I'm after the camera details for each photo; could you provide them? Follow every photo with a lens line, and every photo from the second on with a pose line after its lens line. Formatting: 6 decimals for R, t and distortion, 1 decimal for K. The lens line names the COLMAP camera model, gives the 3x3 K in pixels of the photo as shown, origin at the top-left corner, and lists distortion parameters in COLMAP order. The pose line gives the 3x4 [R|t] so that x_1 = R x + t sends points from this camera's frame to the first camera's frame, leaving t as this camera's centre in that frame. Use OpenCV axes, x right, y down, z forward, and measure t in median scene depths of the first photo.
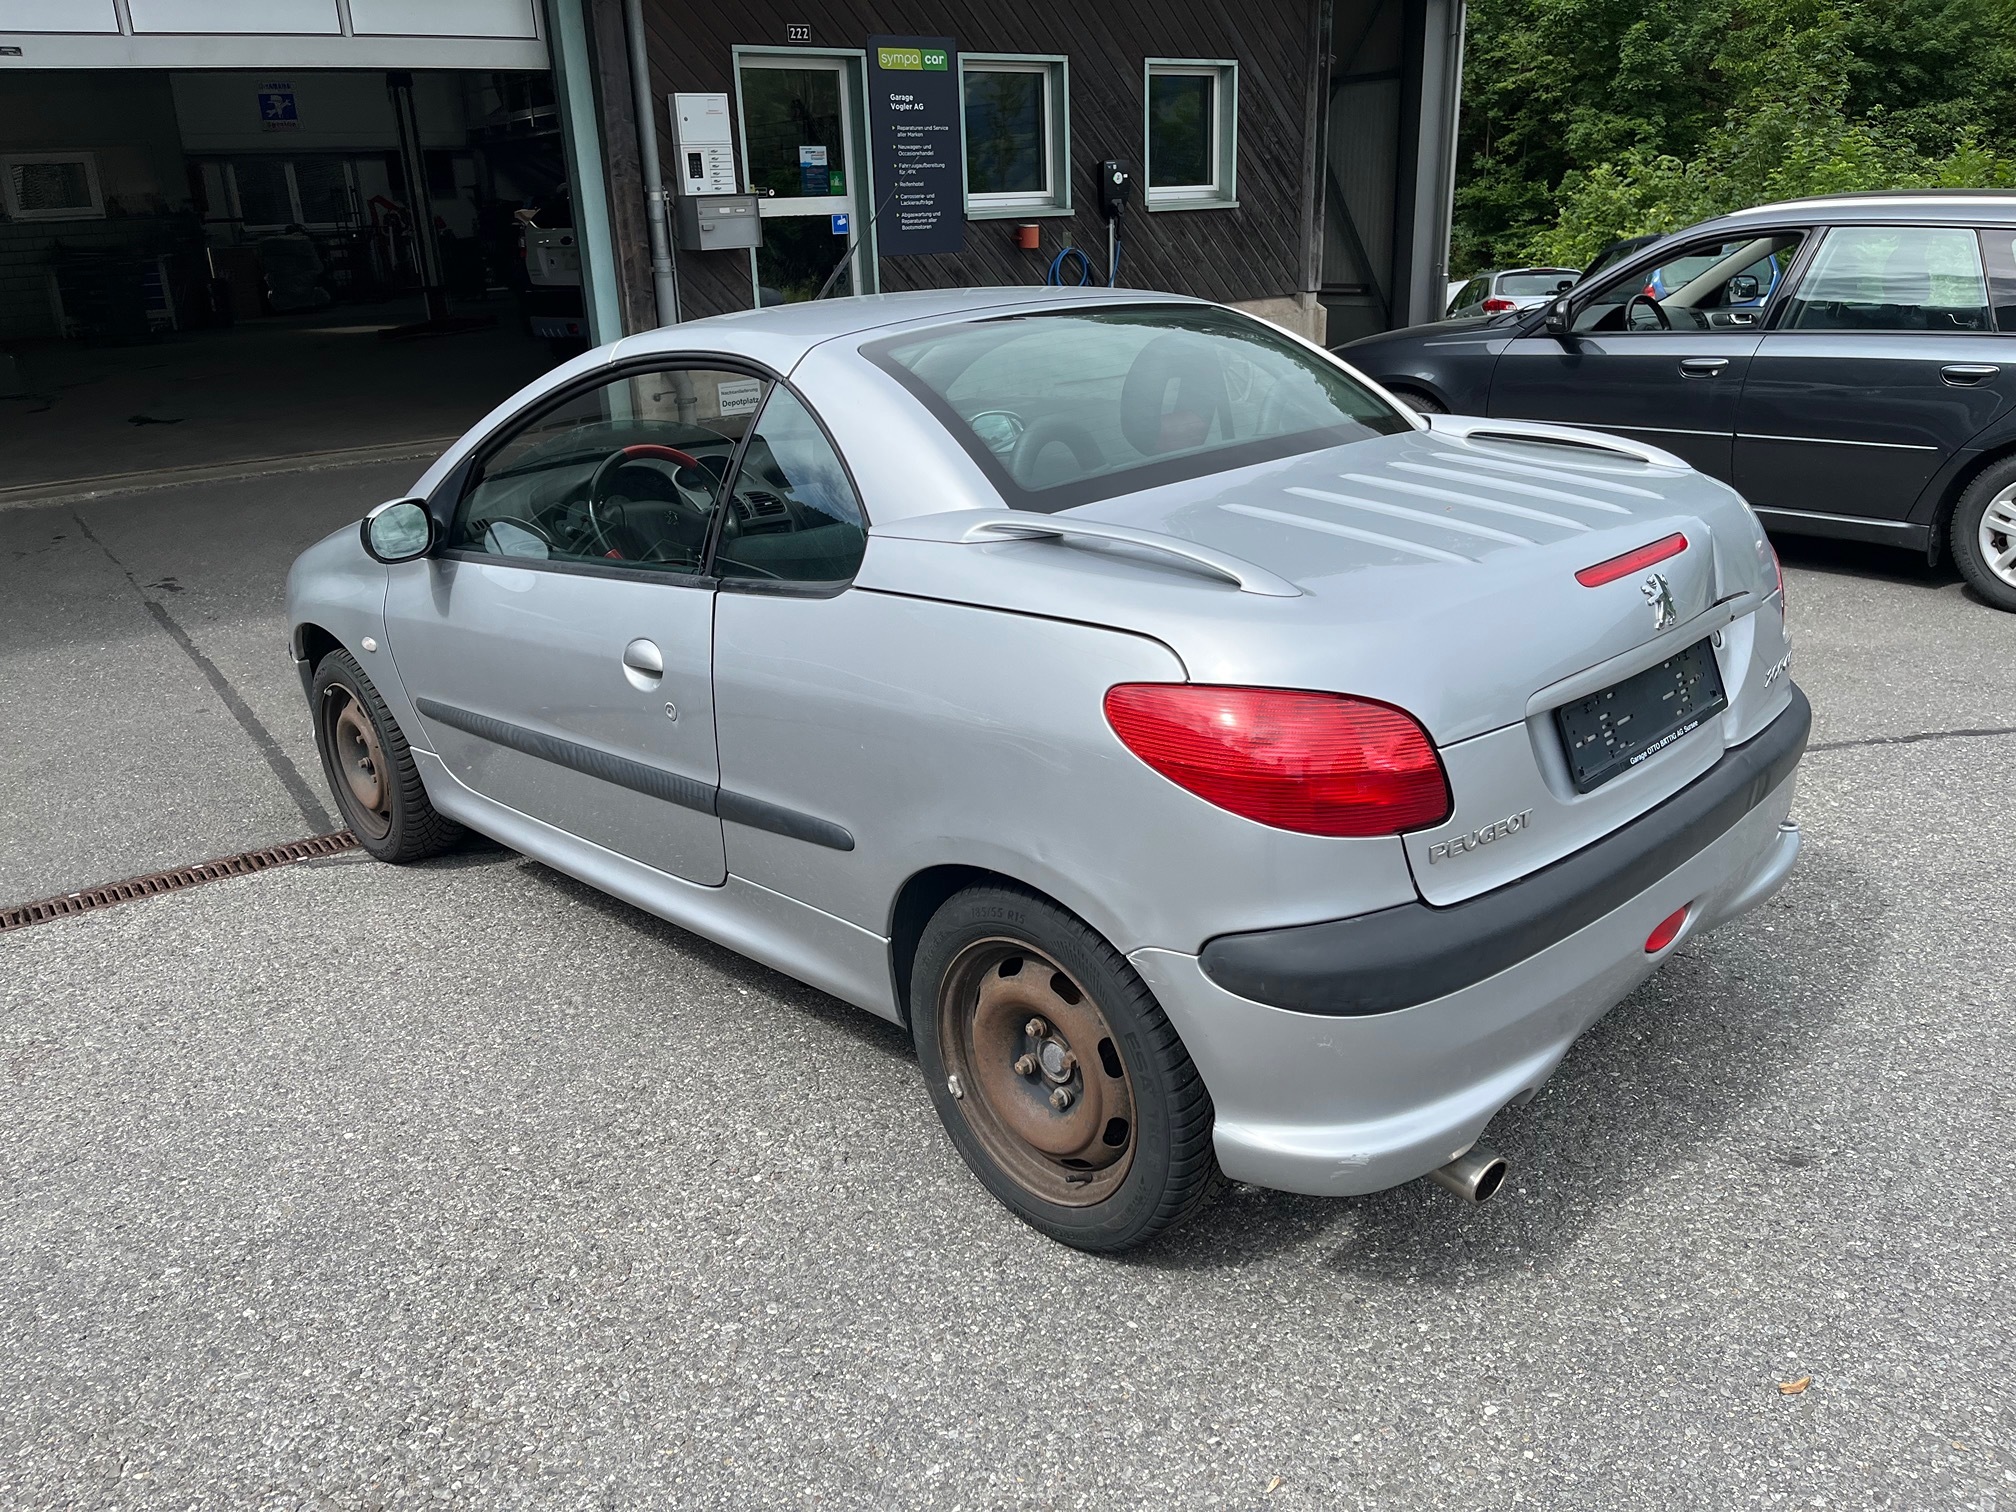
lens RADIAL K [[1538.5, 0, 1000.6], [0, 1538.5, 760.4], [0, 0, 1]] dist [0.103129, -0.152626]
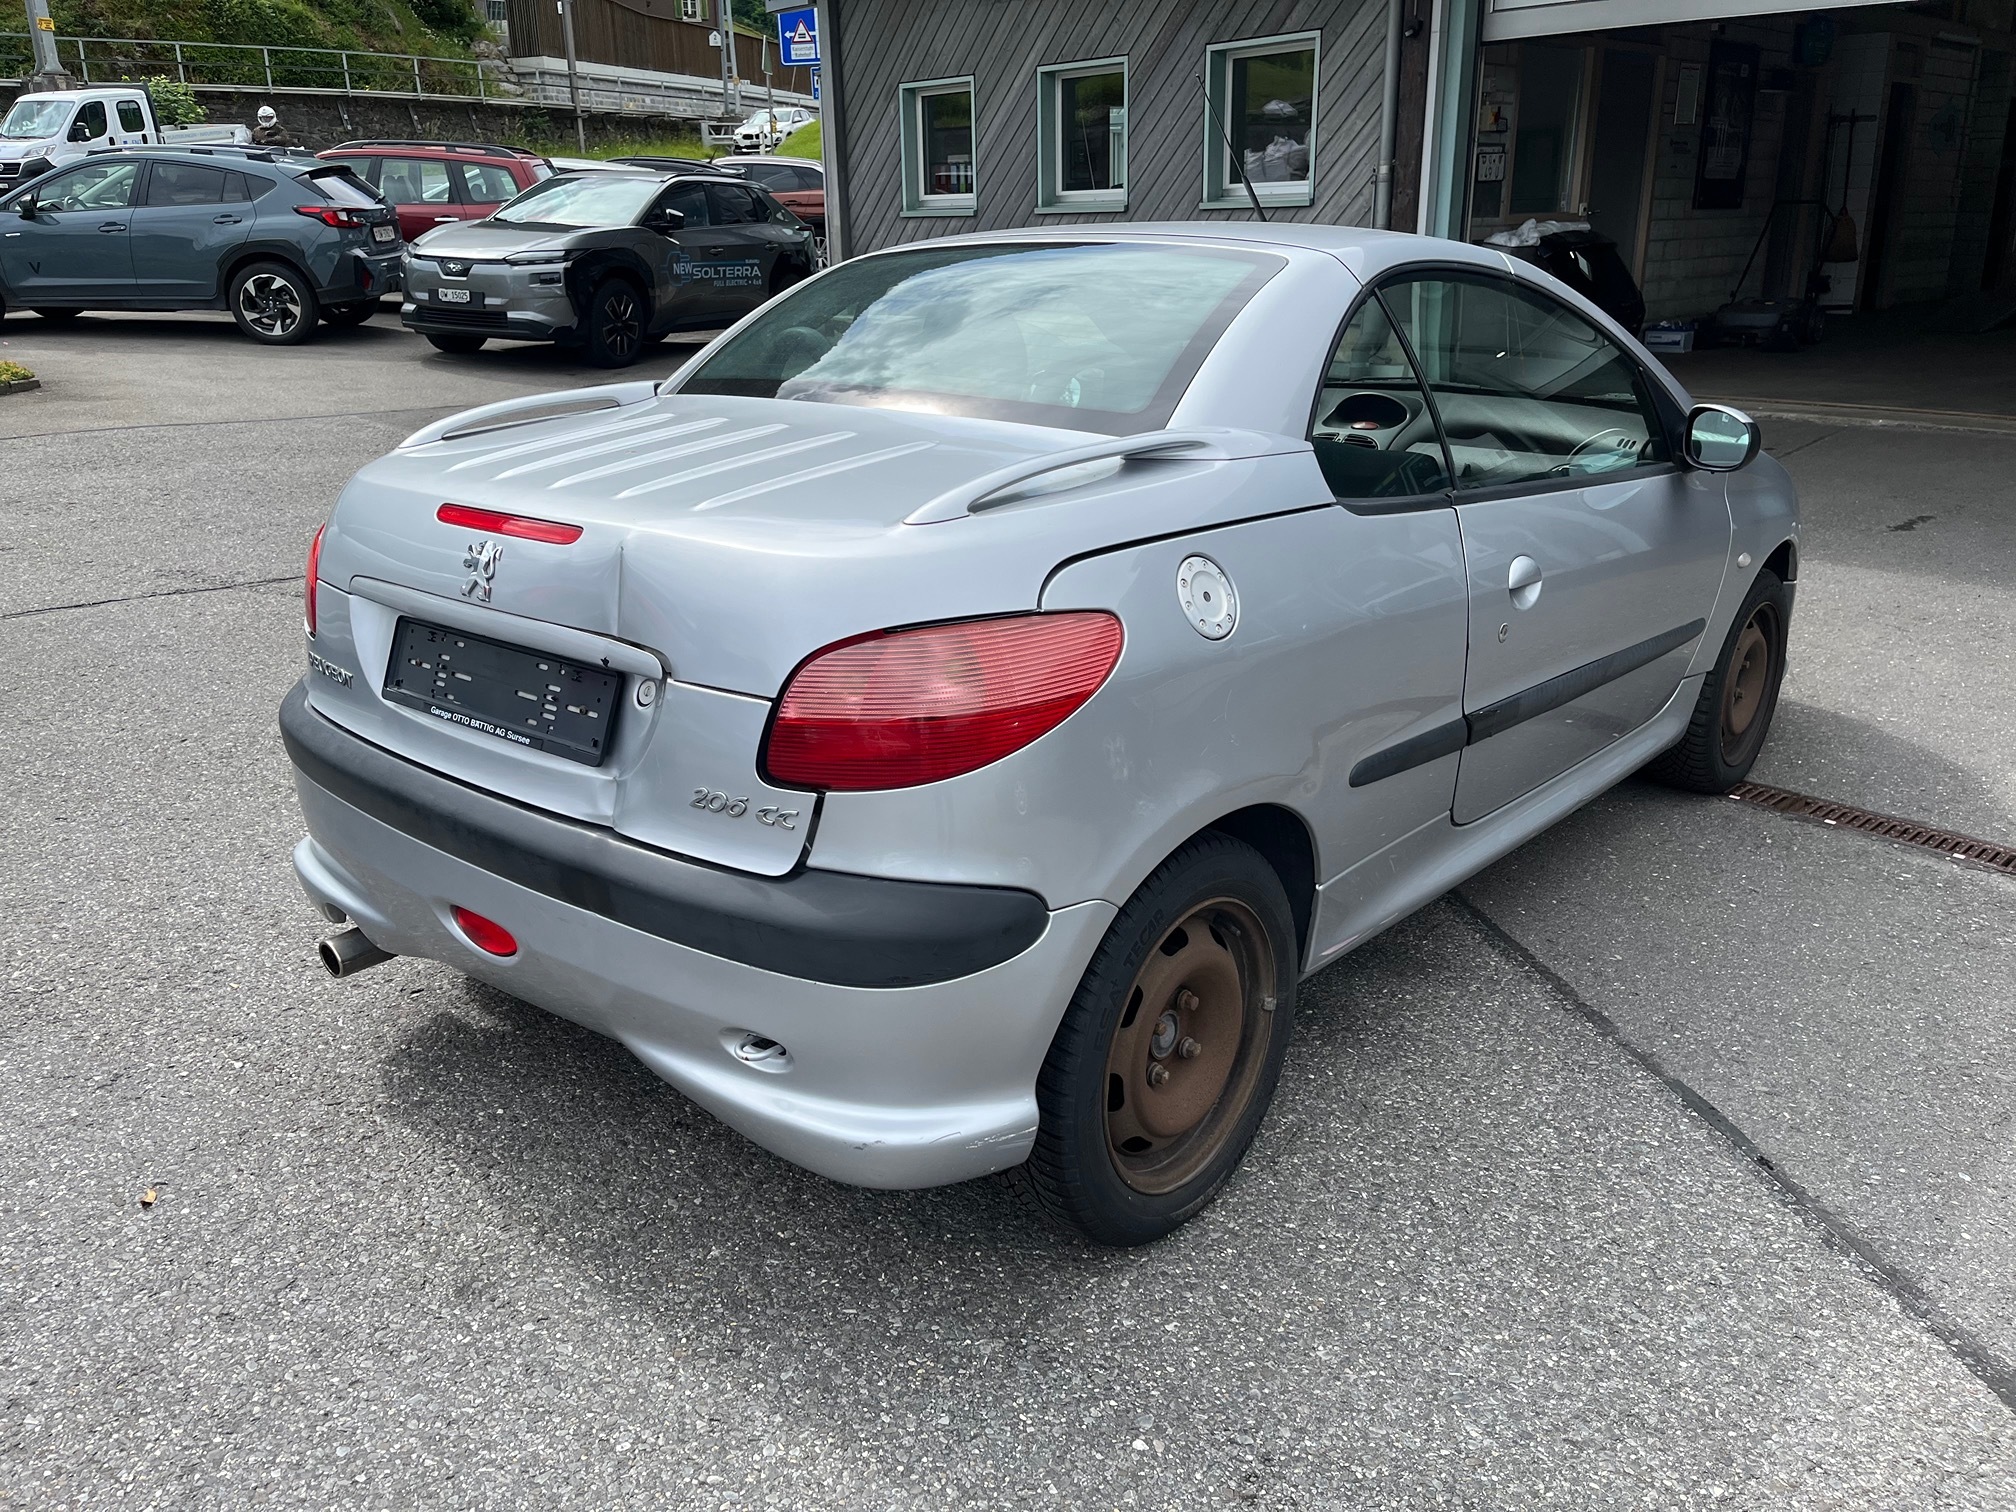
lens RADIAL K [[1538.5, 0, 1000.6], [0, 1538.5, 760.4], [0, 0, 1]] dist [0.103129, -0.152626]
pose [[0.079076, 0.358874, -0.930030, 0.328599], [-0.321179, 0.892375, 0.317036, -0.095823], [0.943711, 0.273636, 0.185829, 0.283116]]
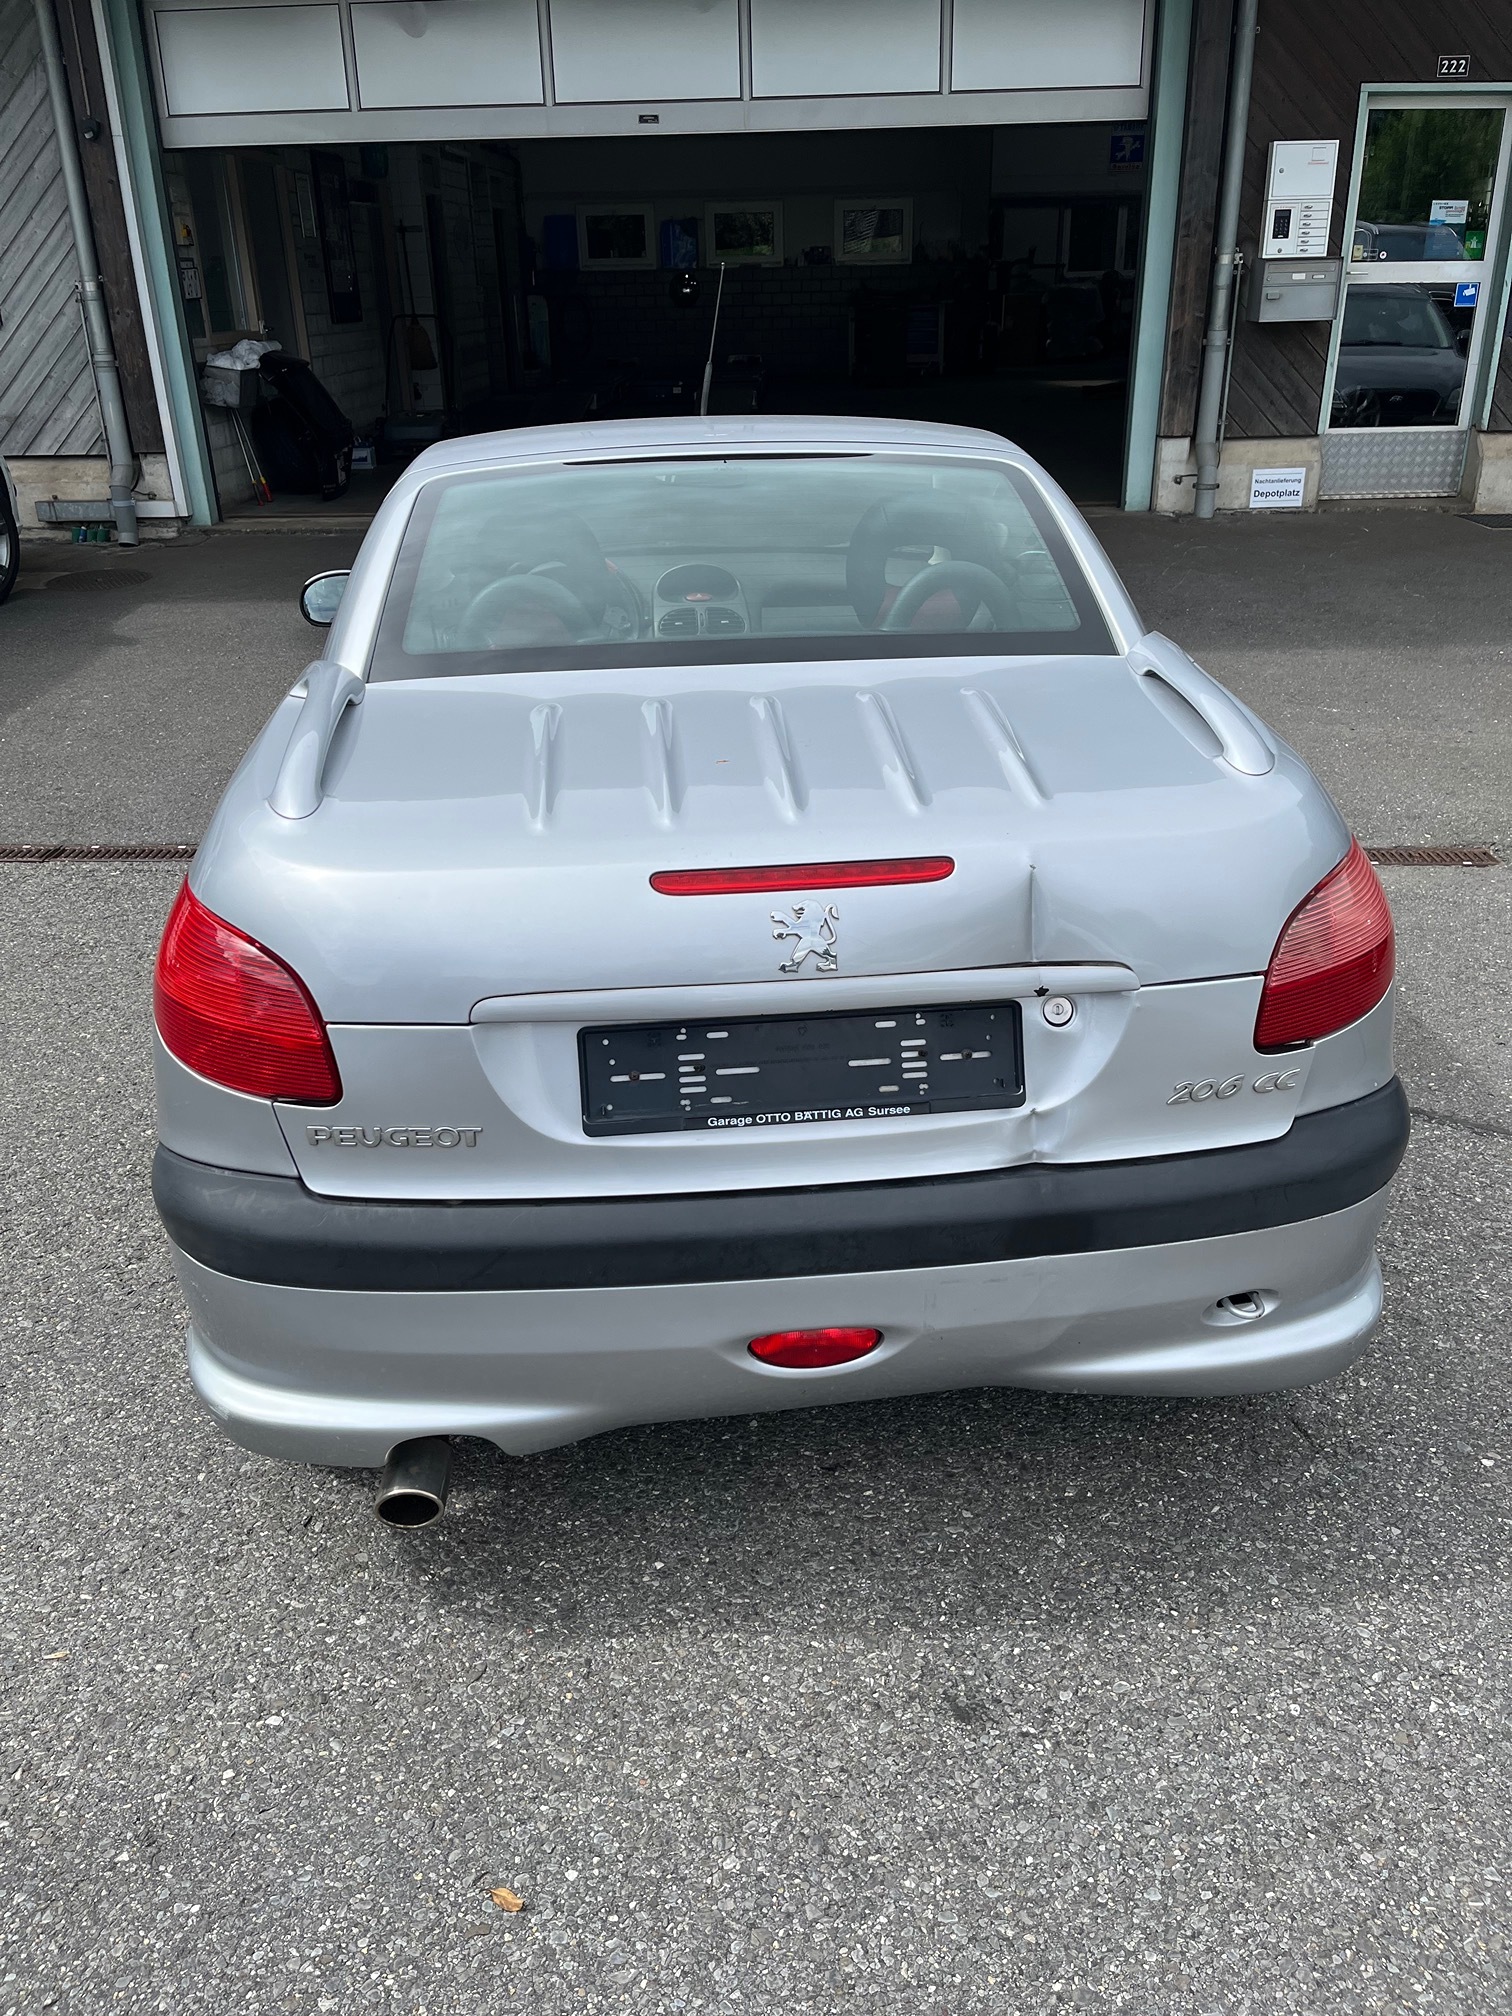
lens RADIAL K [[1538.5, 0, 758.7], [0, 1538.5, 1001.6], [0, 0, 1]] dist [0.103129, -0.152626]
pose [[0.774031, 0.286984, -0.564372, 0.206673], [-0.223356, 0.957836, 0.180729, -0.049984], [0.592442, -0.013834, 0.805495, 0.093867]]
